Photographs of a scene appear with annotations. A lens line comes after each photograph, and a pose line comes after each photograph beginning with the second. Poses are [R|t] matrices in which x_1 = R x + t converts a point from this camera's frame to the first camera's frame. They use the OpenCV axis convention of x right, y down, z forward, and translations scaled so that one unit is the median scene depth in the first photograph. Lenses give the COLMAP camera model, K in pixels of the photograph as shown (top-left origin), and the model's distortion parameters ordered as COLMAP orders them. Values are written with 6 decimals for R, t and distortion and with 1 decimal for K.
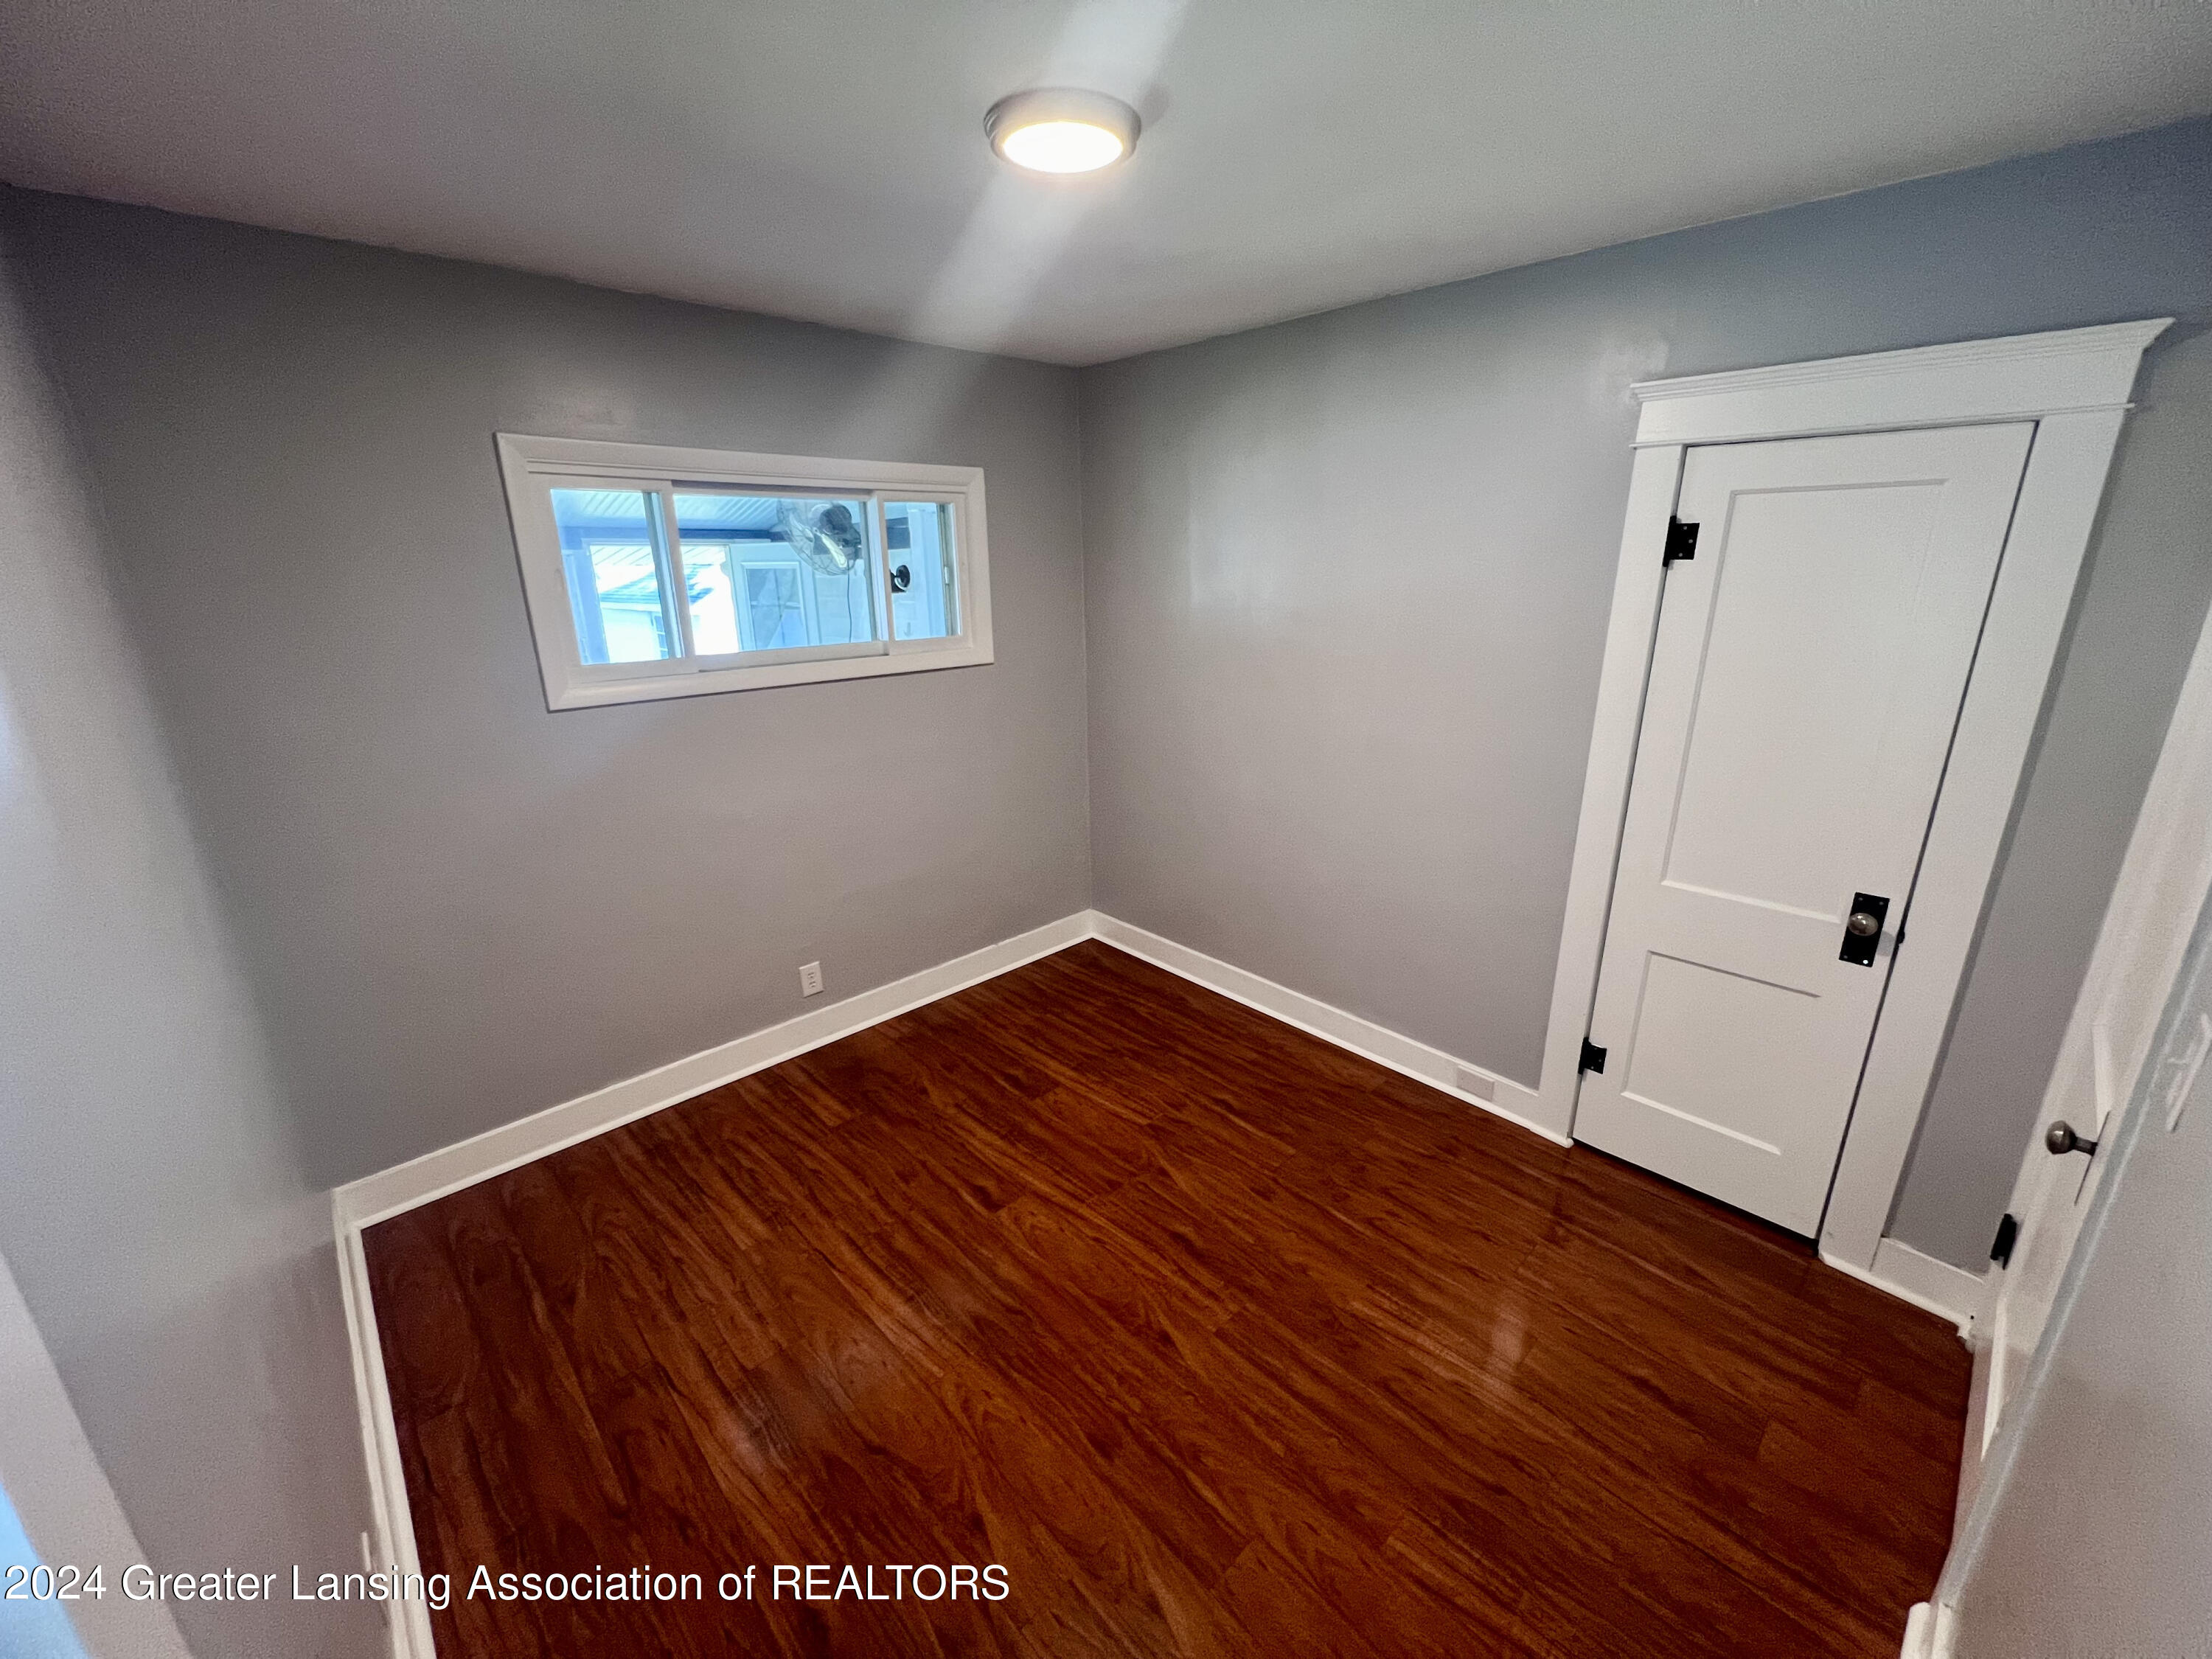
lens RADIAL K [[883.0, 0, 1107.5], [0, 883.0, 825.8], [0, 0, 1]] dist [-0.001633, 0.000490]
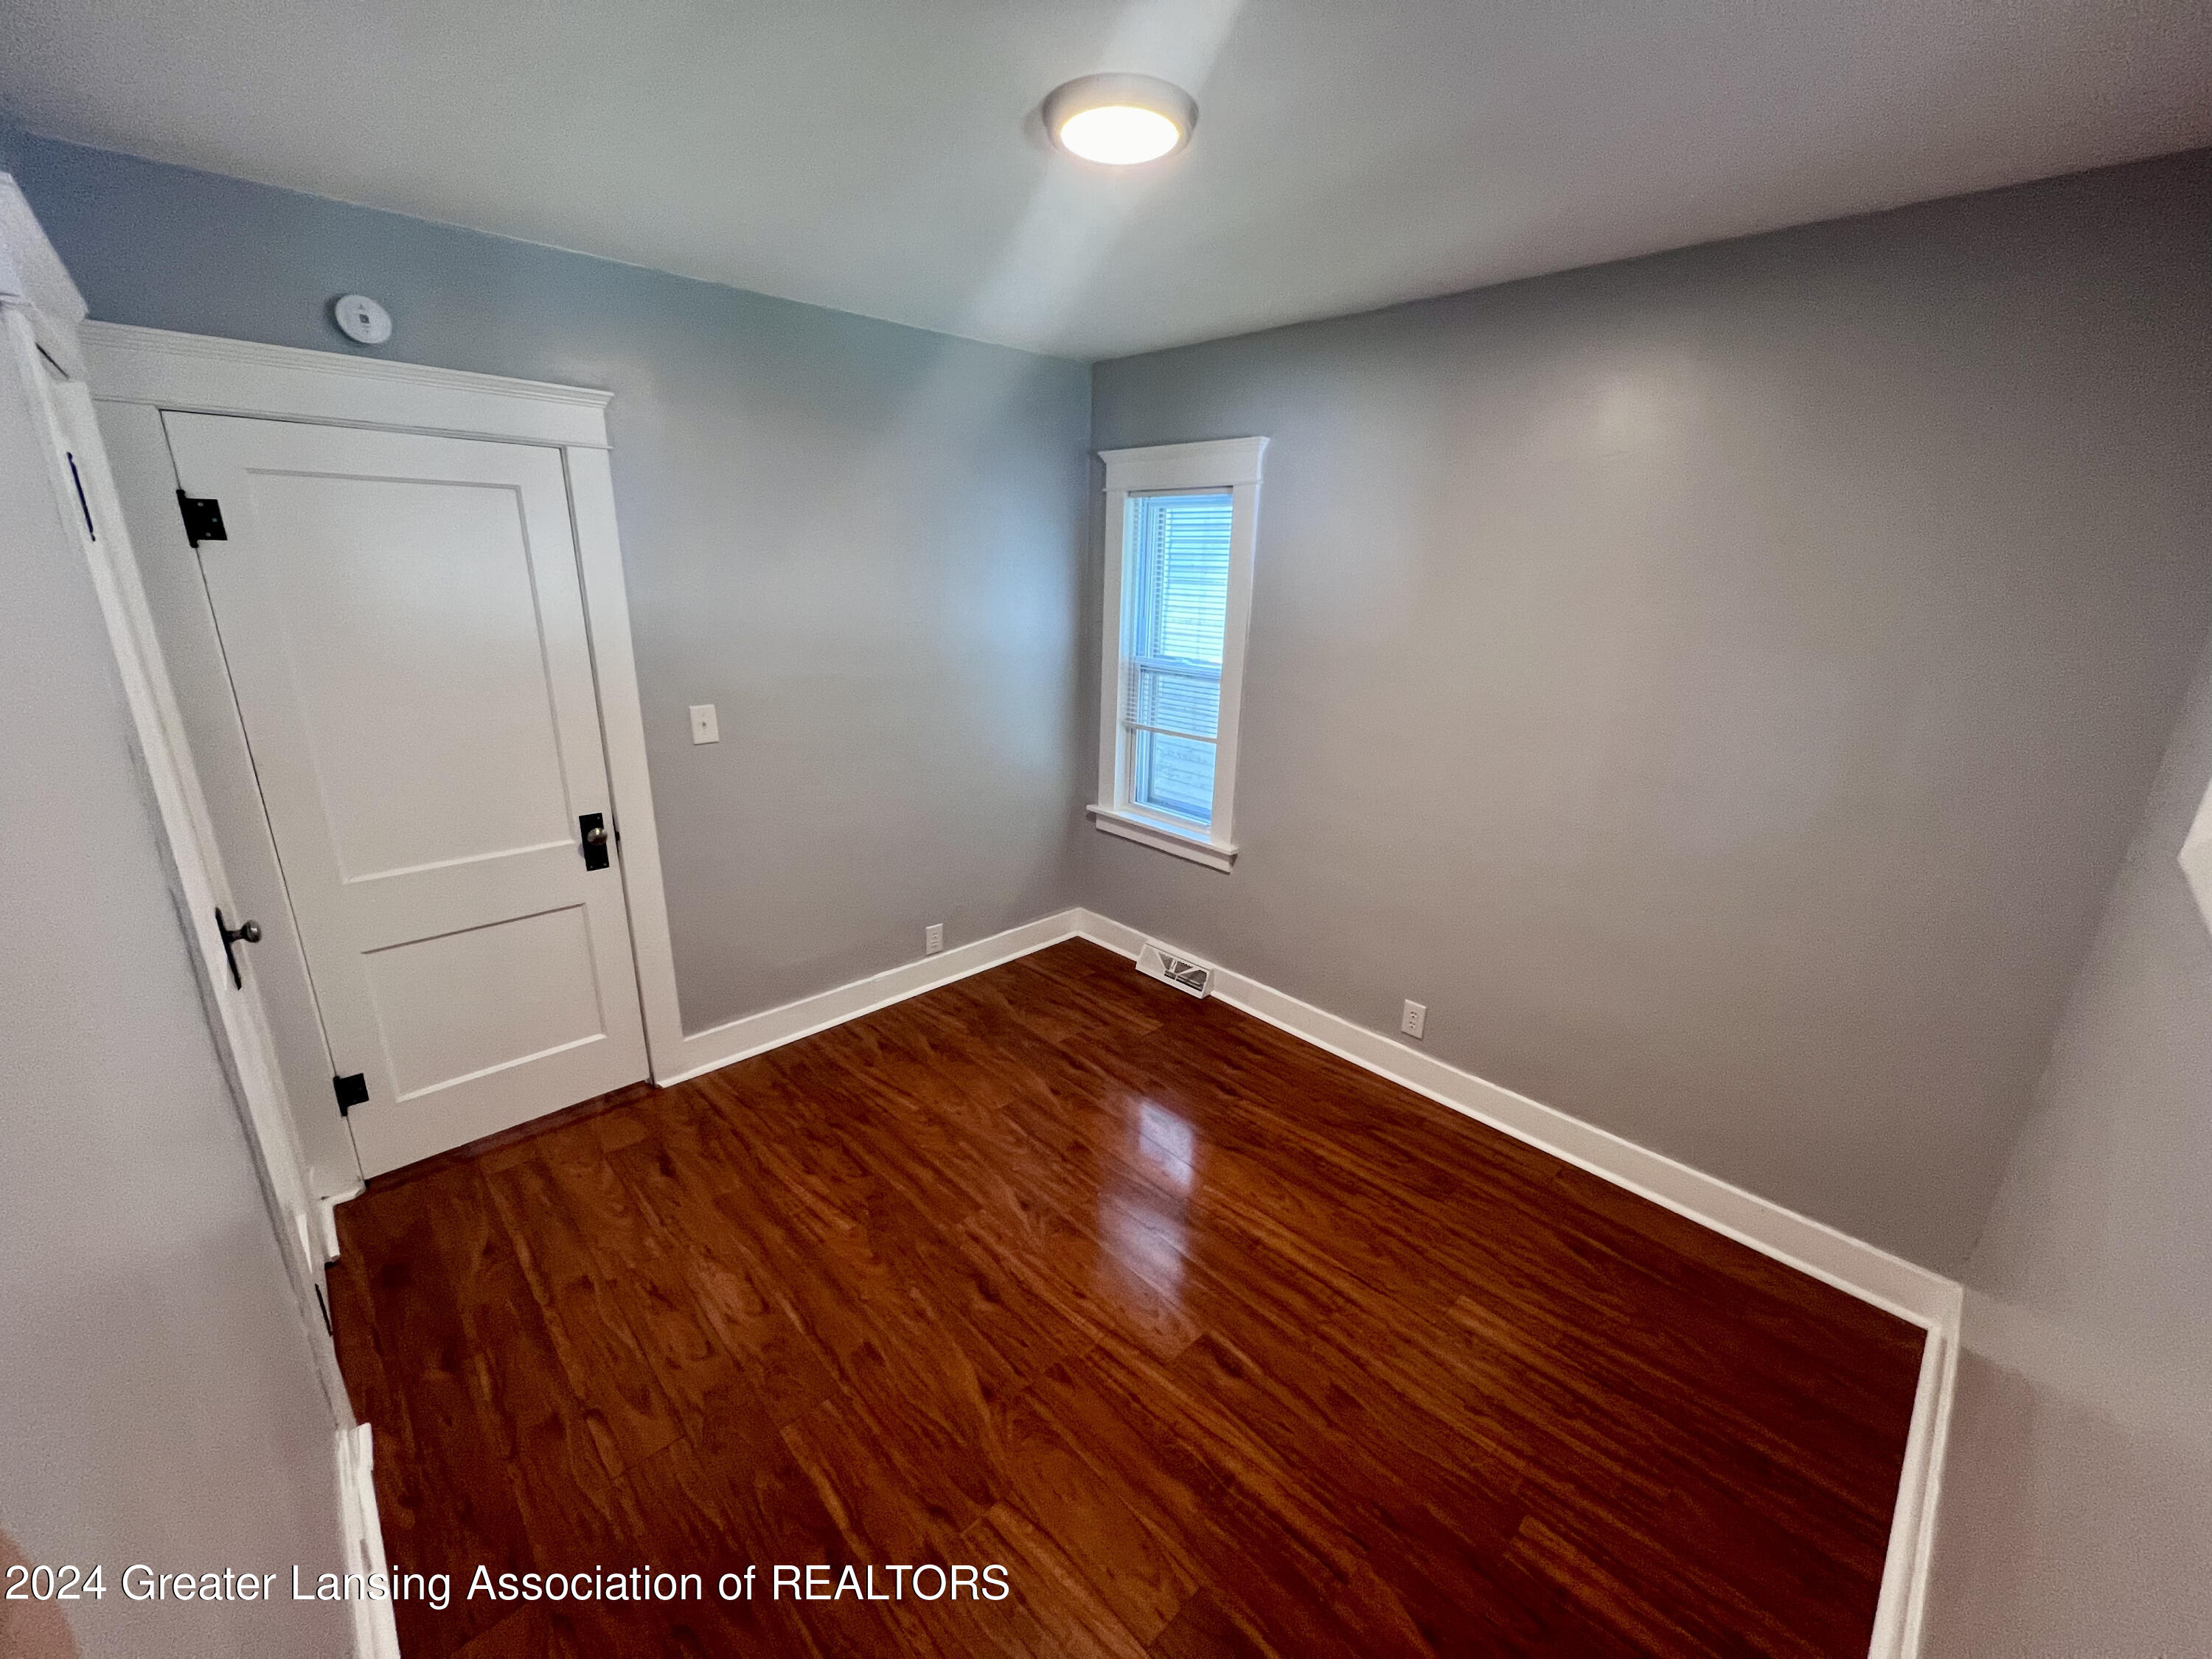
lens RADIAL K [[883.0, 0, 1107.5], [0, 883.0, 825.8], [0, 0, 1]] dist [-0.001633, 0.000490]
pose [[-0.999905, -0.009873, -0.009631, -0.026382], [-0.013568, 0.829537, 0.558287, -0.466195], [0.002477, 0.558364, -0.829592, 1.563799]]
